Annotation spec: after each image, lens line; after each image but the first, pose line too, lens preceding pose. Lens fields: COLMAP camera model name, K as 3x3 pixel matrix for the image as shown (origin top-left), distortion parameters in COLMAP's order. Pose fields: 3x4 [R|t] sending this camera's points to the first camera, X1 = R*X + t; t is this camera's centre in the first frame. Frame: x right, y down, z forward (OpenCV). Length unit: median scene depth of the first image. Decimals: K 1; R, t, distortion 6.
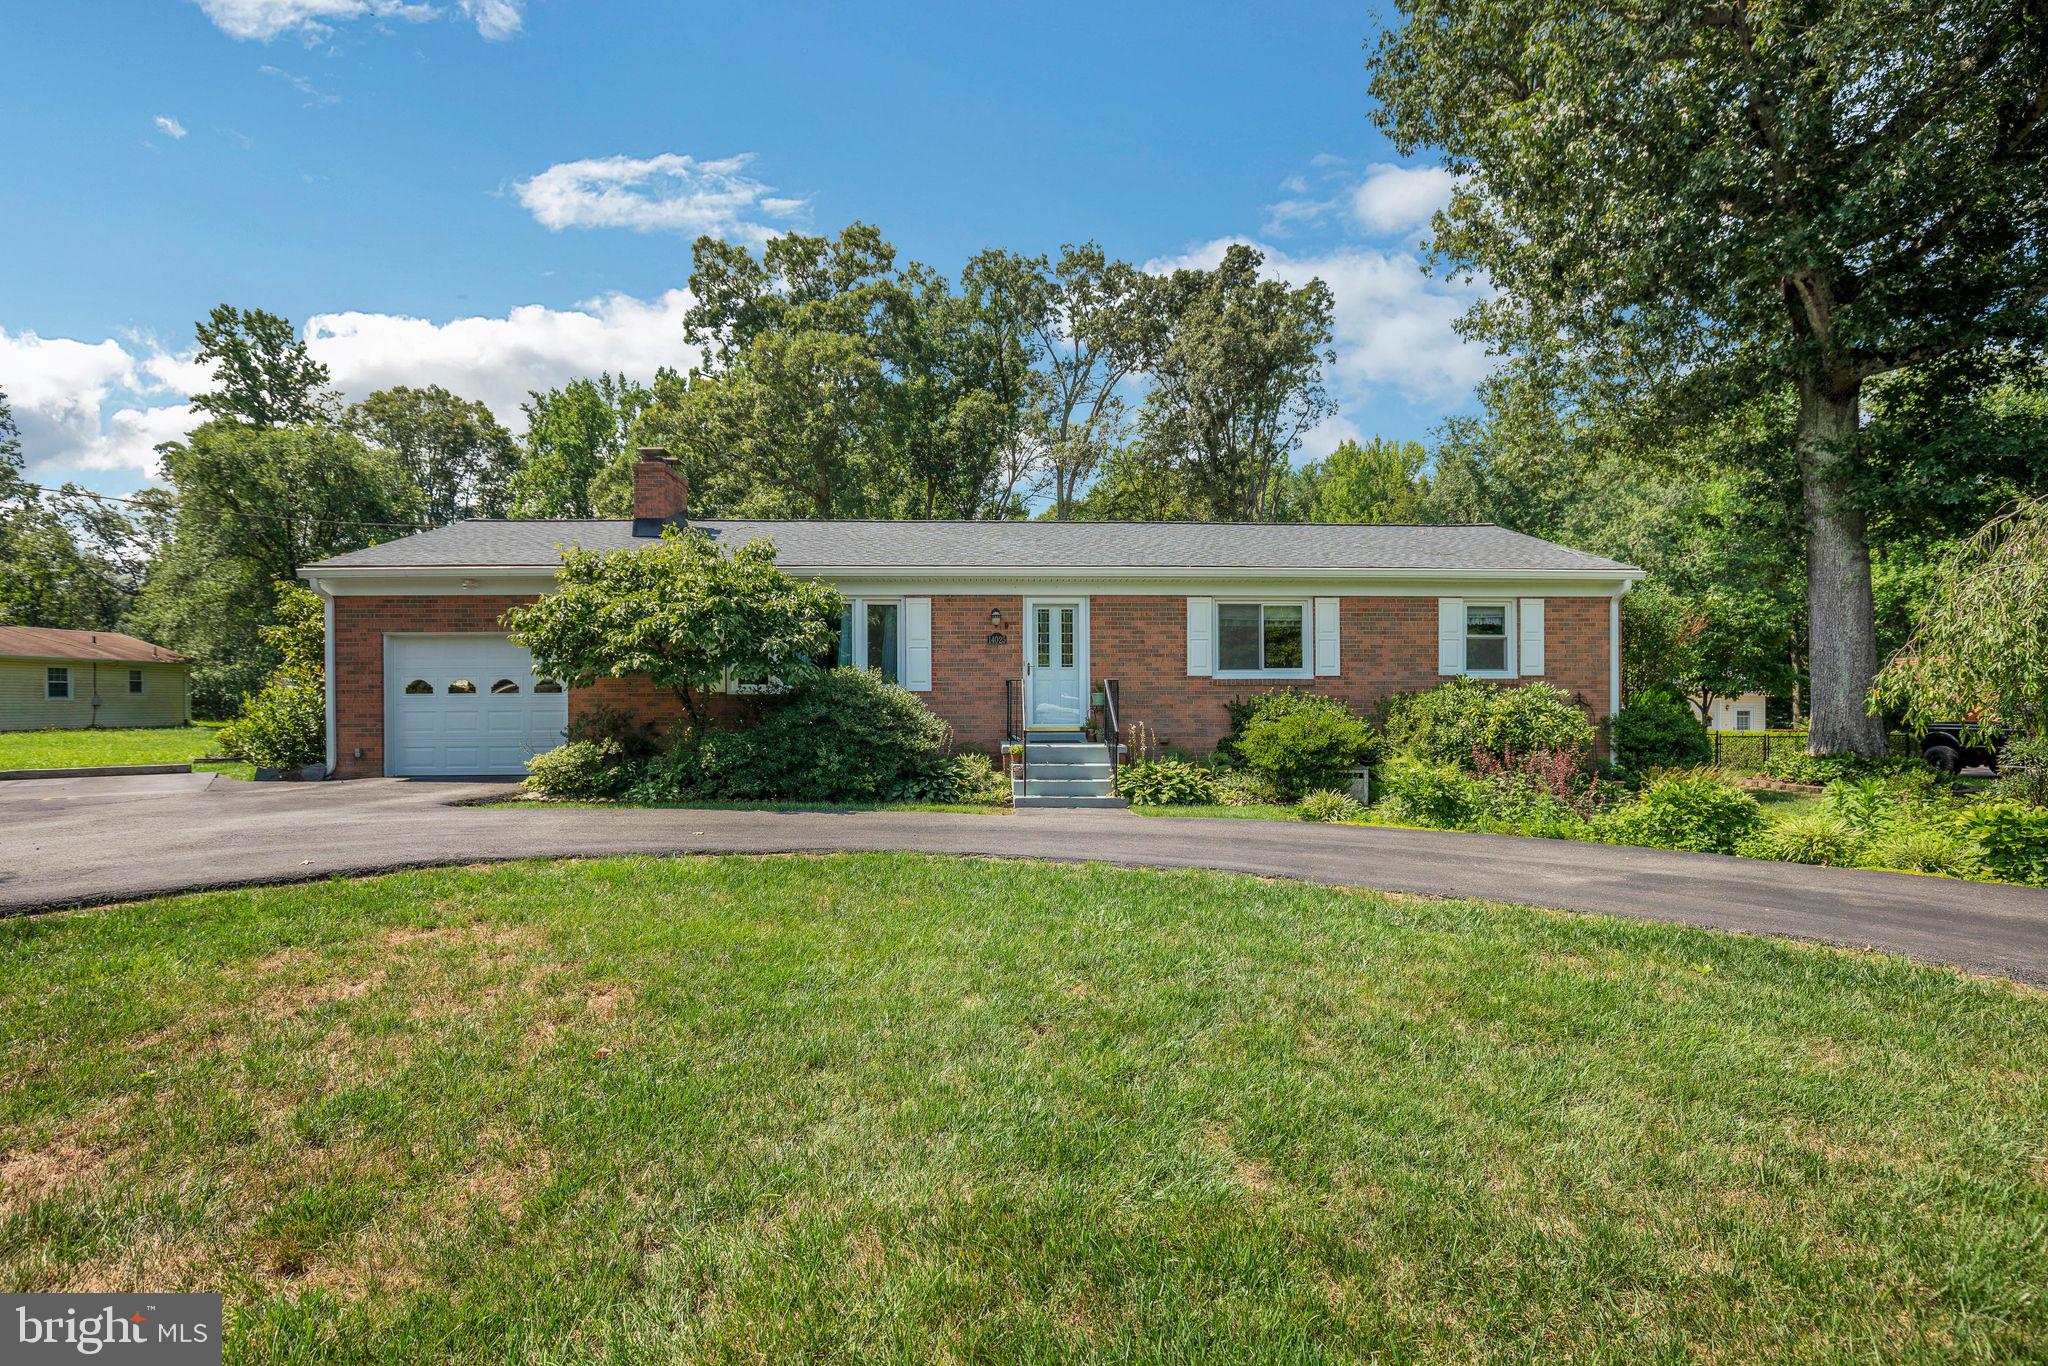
lens RADIAL K [[975.0, 0, 1013.8], [0, 975.0, 692.9], [0, 0, 1]] dist [-0.035113, 0.014198]
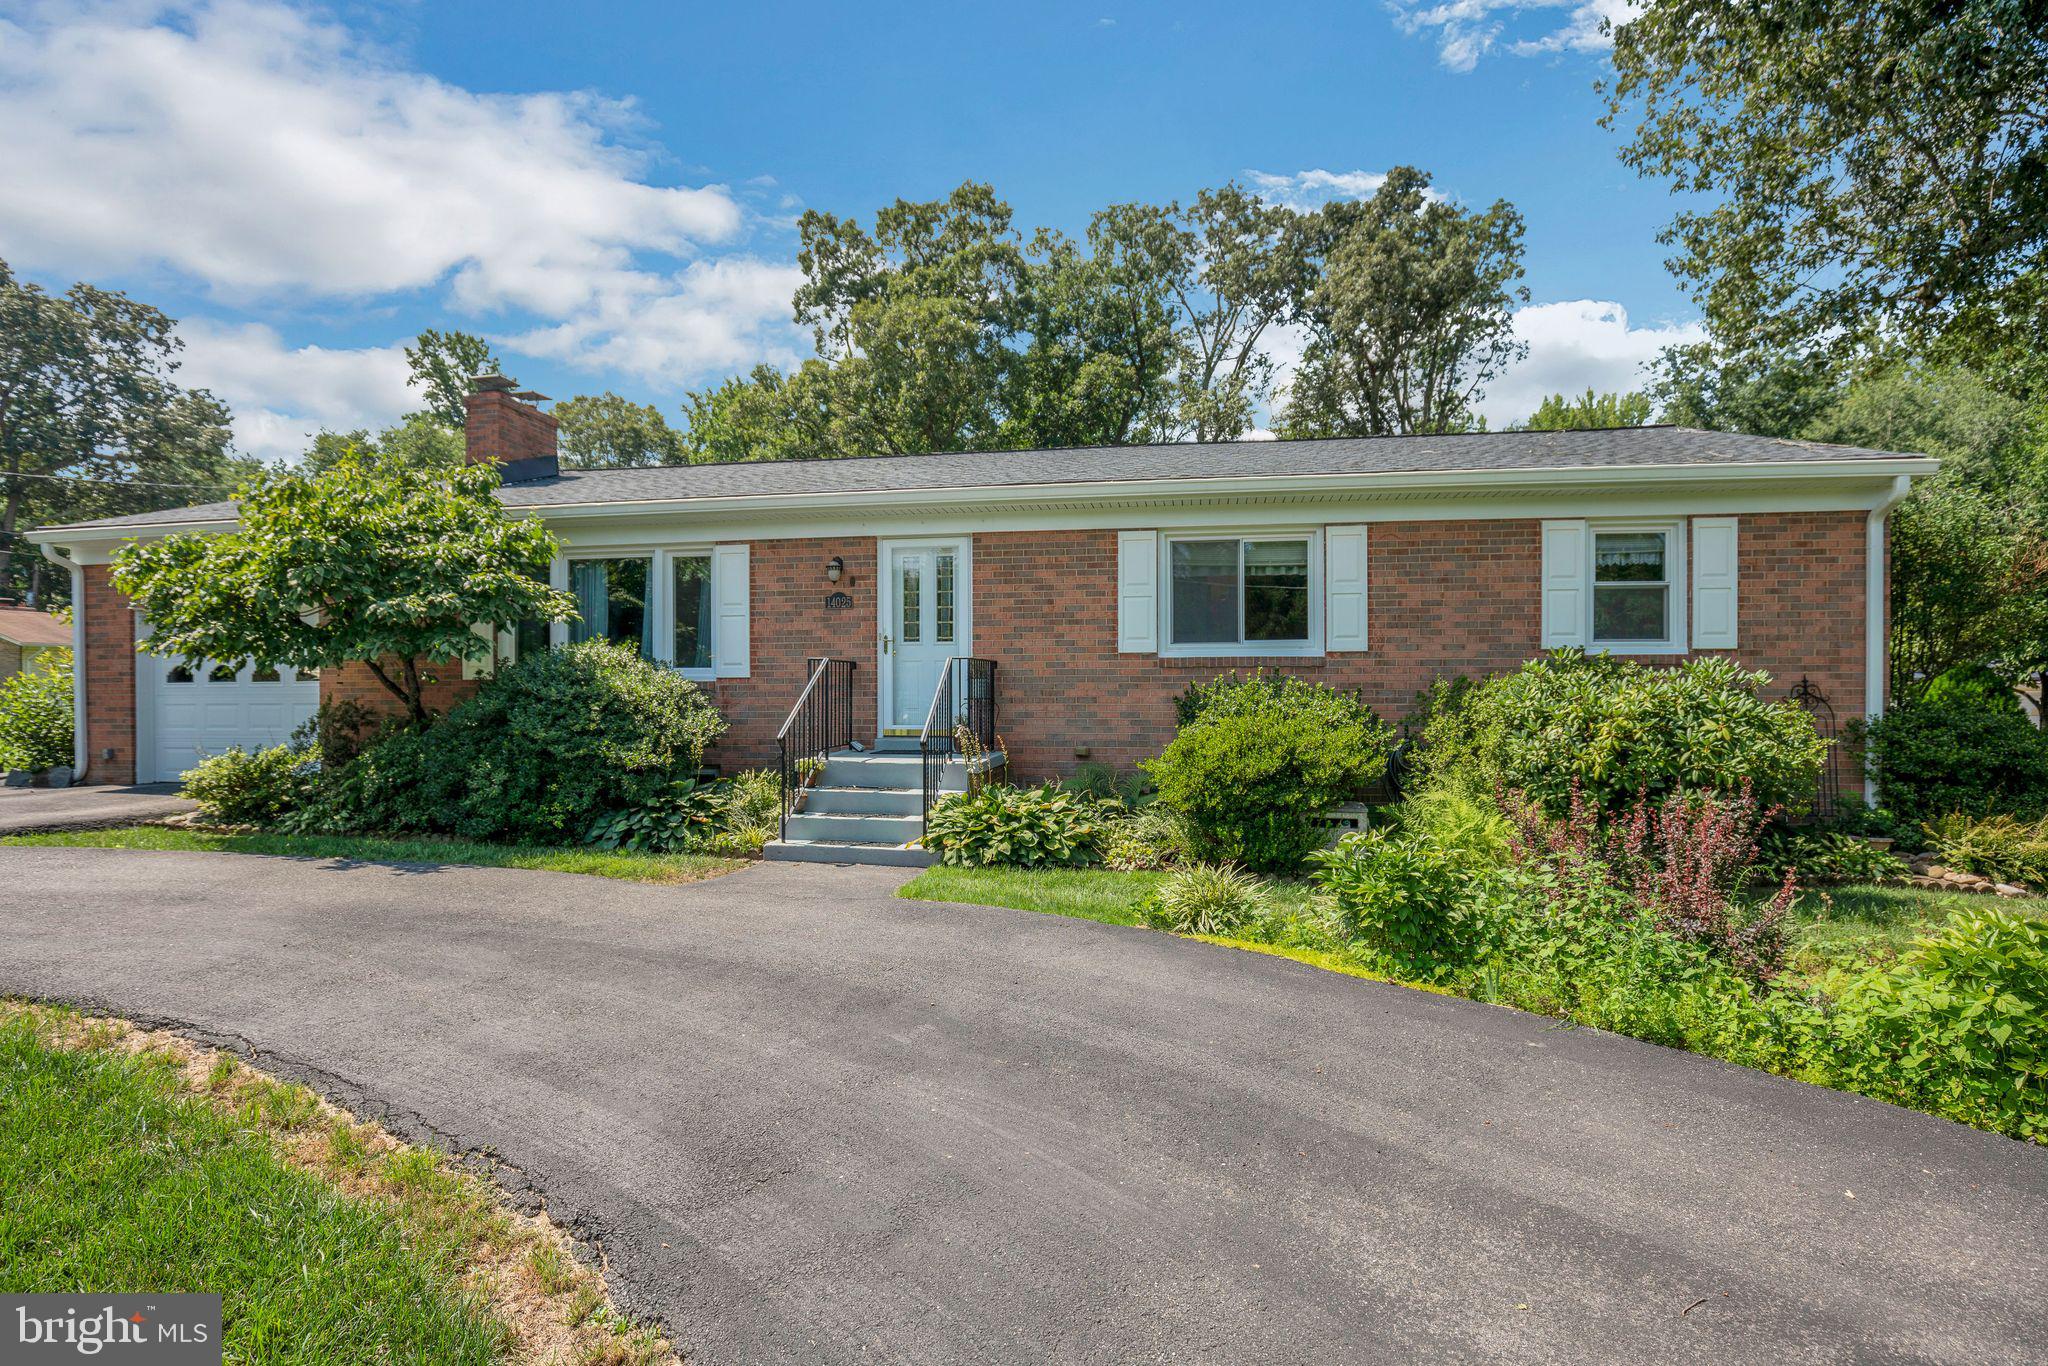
lens RADIAL K [[950.8, 0, 1023.8], [0, 950.8, 692.0], [0, 0, 1]] dist [-0.035572, 0.007471]
pose [[0.979590, 0.000870, -0.201002, 0.231754], [0.000768, 0.999967, 0.008070, 0.003176], [0.201003, -0.008059, 0.979558, 0.348584]]
